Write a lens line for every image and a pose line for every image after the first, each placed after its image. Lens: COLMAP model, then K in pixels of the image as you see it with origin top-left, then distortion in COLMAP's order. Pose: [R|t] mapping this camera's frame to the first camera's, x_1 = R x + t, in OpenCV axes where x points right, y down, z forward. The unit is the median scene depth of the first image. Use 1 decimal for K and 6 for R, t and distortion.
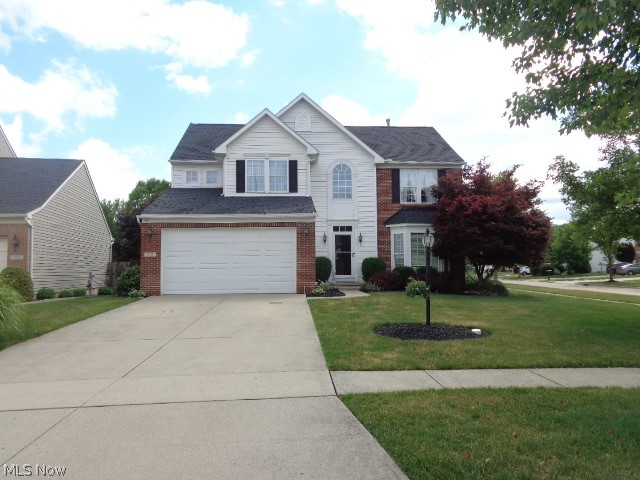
lens RADIAL K [[480.7, 0, 320.0], [0, 480.7, 240.0], [0, 0, 1]] dist [0.003976, 0.001464]
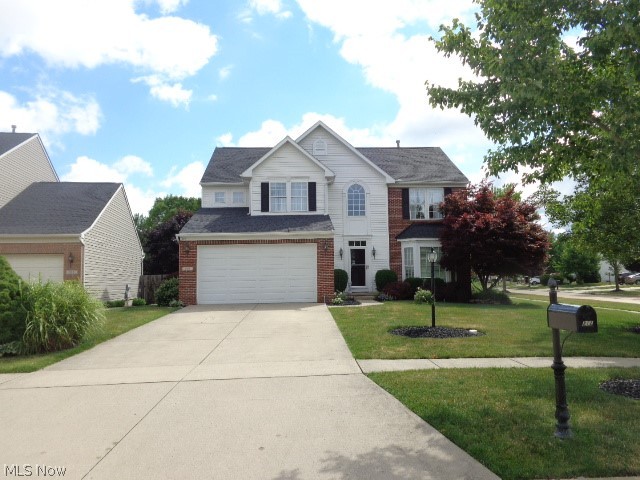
lens RADIAL K [[480.7, 0, 320.0], [0, 480.7, 240.0], [0, 0, 1]] dist [0.003976, 0.001464]
pose [[0.999713, -0.008528, -0.022402, -0.014434], [0.008011, 0.999701, -0.023088, -0.007298], [0.022592, 0.022902, 0.999482, -0.102692]]
